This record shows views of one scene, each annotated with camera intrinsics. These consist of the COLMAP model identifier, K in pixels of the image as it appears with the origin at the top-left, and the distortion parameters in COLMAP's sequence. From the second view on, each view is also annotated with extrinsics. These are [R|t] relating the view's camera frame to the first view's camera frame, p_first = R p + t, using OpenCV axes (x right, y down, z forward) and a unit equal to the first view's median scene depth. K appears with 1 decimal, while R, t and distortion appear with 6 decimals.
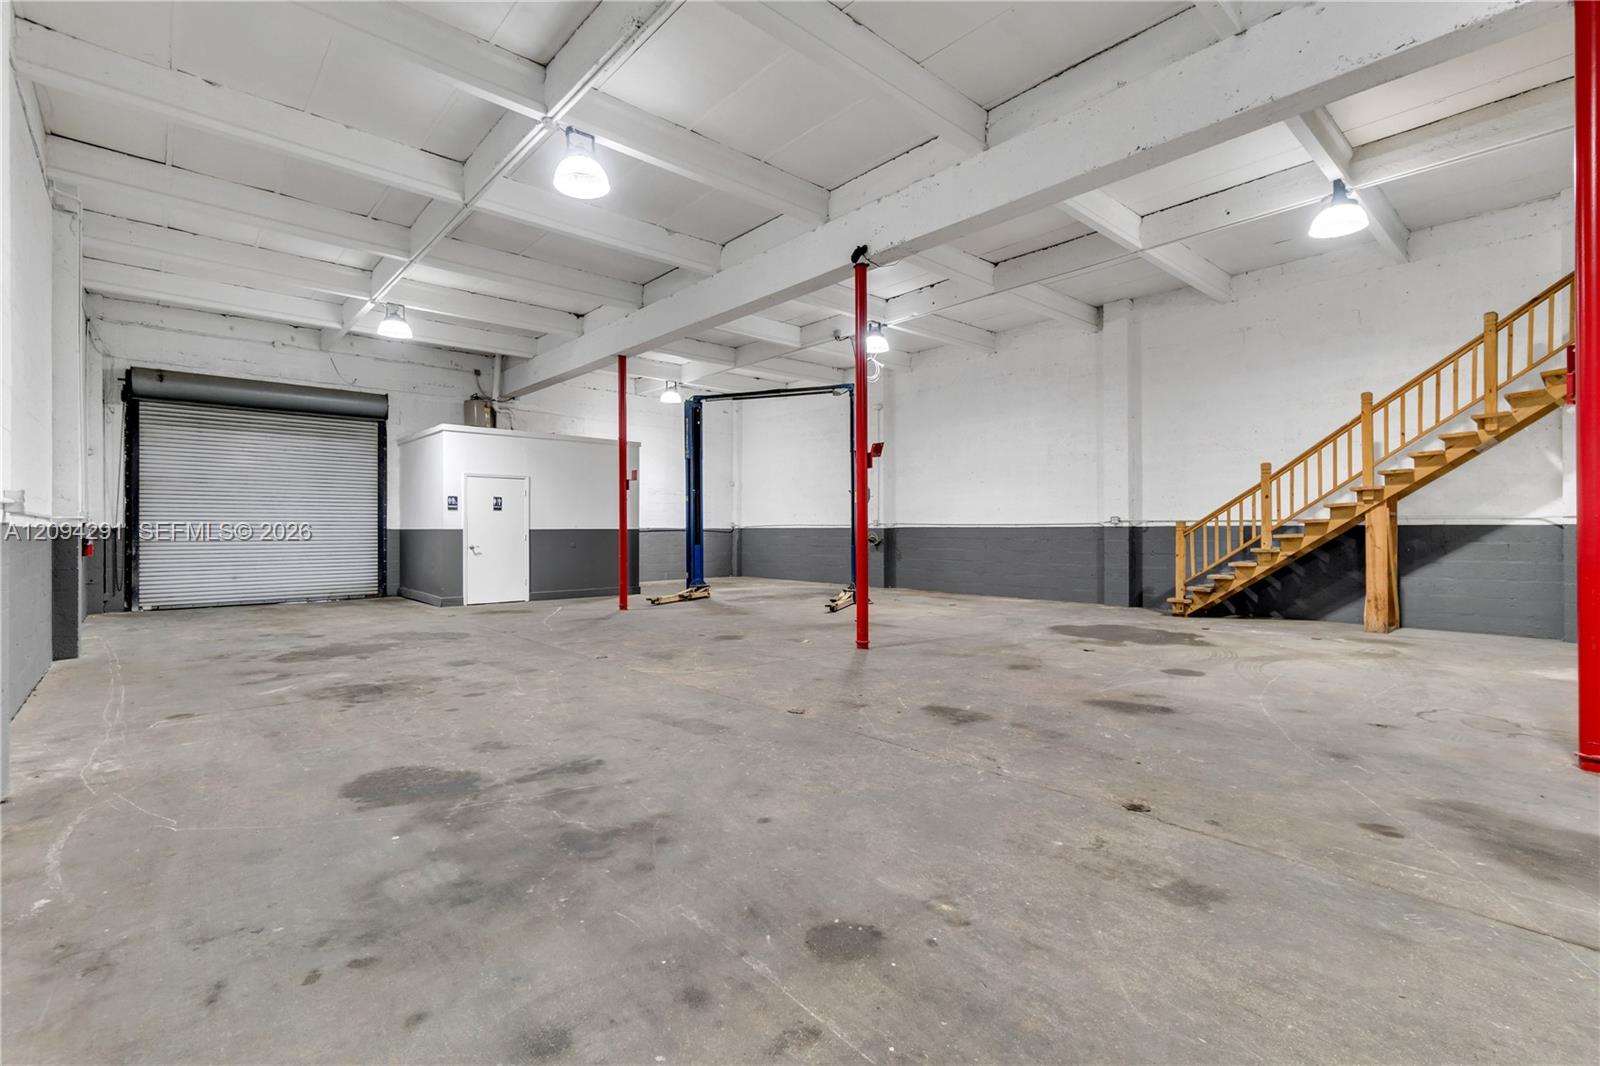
lens RADIAL K [[692.8, 0, 787.4], [0, 692.8, 521.3], [0, 0, 1]] dist [0.001647, 0.000251]
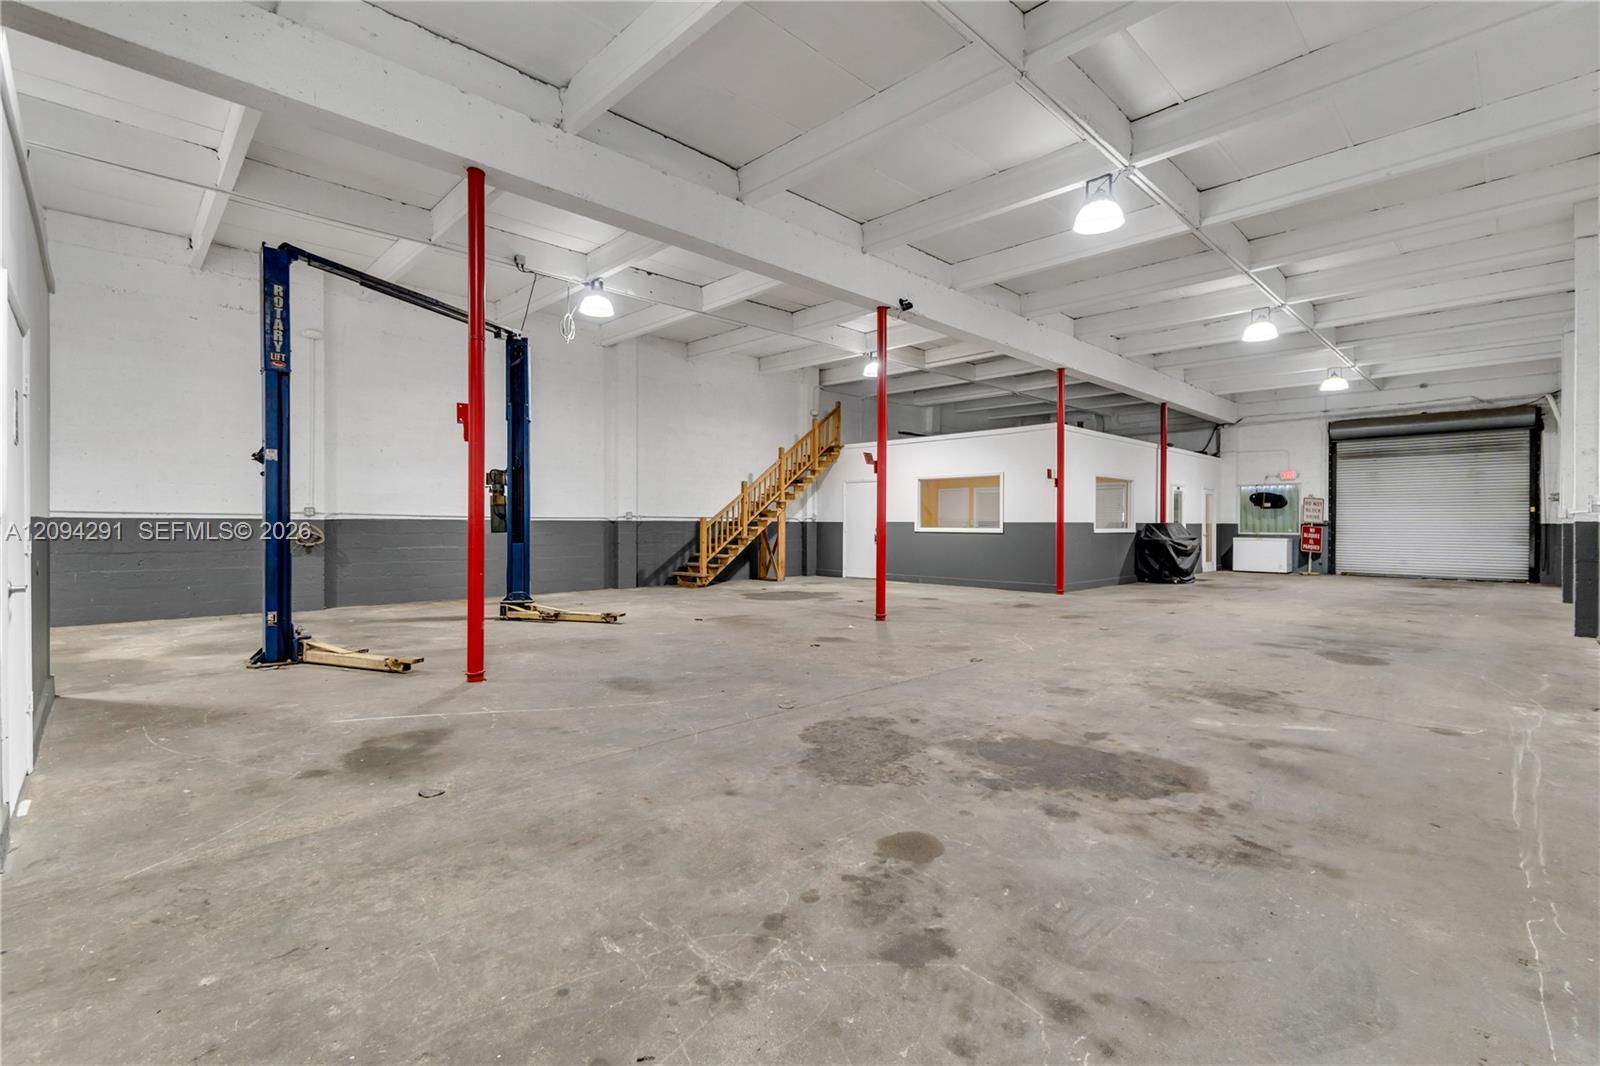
lens RADIAL K [[692.8, 0, 787.4], [0, 692.8, 521.3], [0, 0, 1]] dist [0.001647, 0.000251]
pose [[-0.008710, 0.005368, 0.999948, -0.664488], [-0.014786, 0.999876, -0.005496, 0.010372], [-0.999853, -0.014833, -0.008630, 0.700638]]
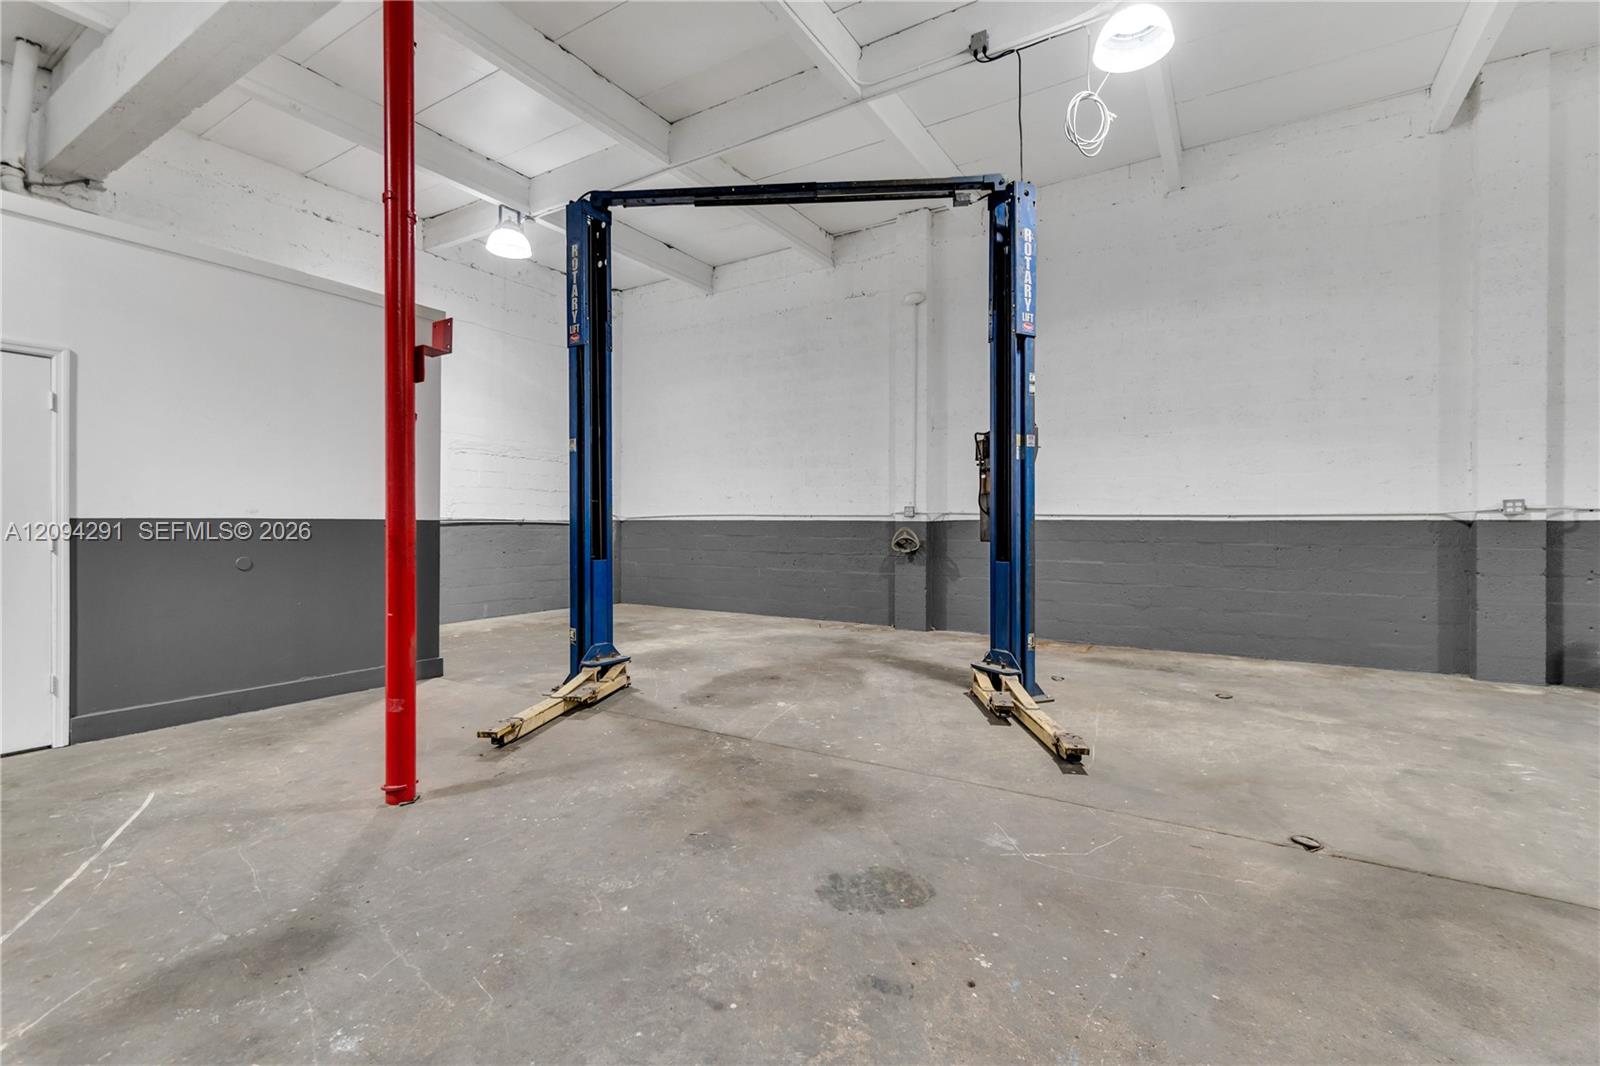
lens RADIAL K [[715.1, 0, 783.3], [0, 715.1, 525.5], [0, 0, 1]] dist [0.001454, 0.000275]
pose [[0.966312, 0.004415, 0.257337, -0.143276], [-0.008126, 0.999878, 0.013359, 0.008076], [-0.257246, -0.015000, 0.966229, 0.606439]]
